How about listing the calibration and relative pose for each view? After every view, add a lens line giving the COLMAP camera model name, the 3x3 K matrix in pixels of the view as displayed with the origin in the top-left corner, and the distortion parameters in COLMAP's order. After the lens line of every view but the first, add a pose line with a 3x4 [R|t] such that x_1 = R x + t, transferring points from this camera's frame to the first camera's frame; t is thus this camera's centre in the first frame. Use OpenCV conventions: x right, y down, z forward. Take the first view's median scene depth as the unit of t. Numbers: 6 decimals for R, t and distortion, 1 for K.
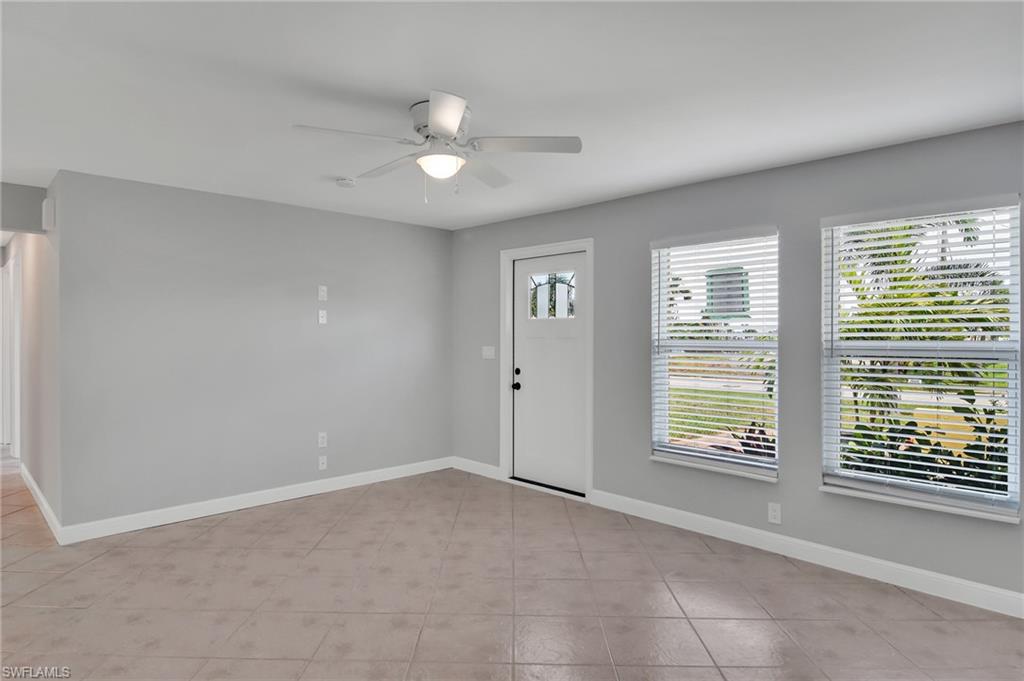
lens RADIAL K [[559.9, 0, 514.5], [0, 559.9, 345.1], [0, 0, 1]] dist [0.001541, 0.000652]
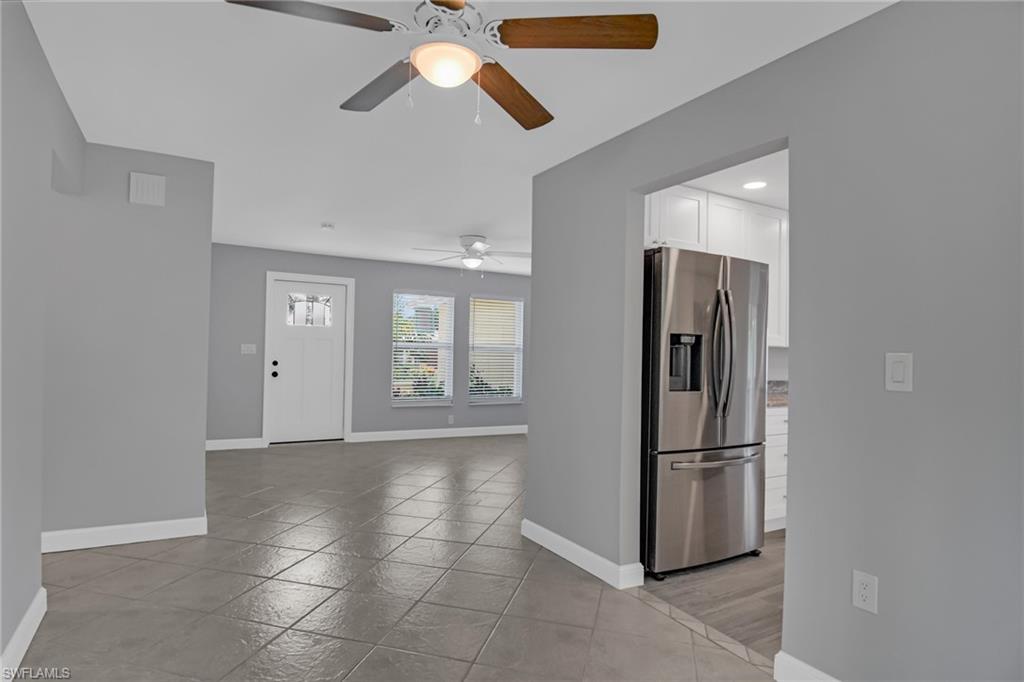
lens RADIAL K [[559.9, 0, 514.5], [0, 559.9, 345.6], [0, 0, 1]] dist [0.001541, 0.000652]
pose [[0.272266, 0.021352, 0.961985, -1.171552], [0.001000, 0.999747, -0.022474, 0.036977], [-0.962221, 0.007081, 0.272176, 0.095100]]
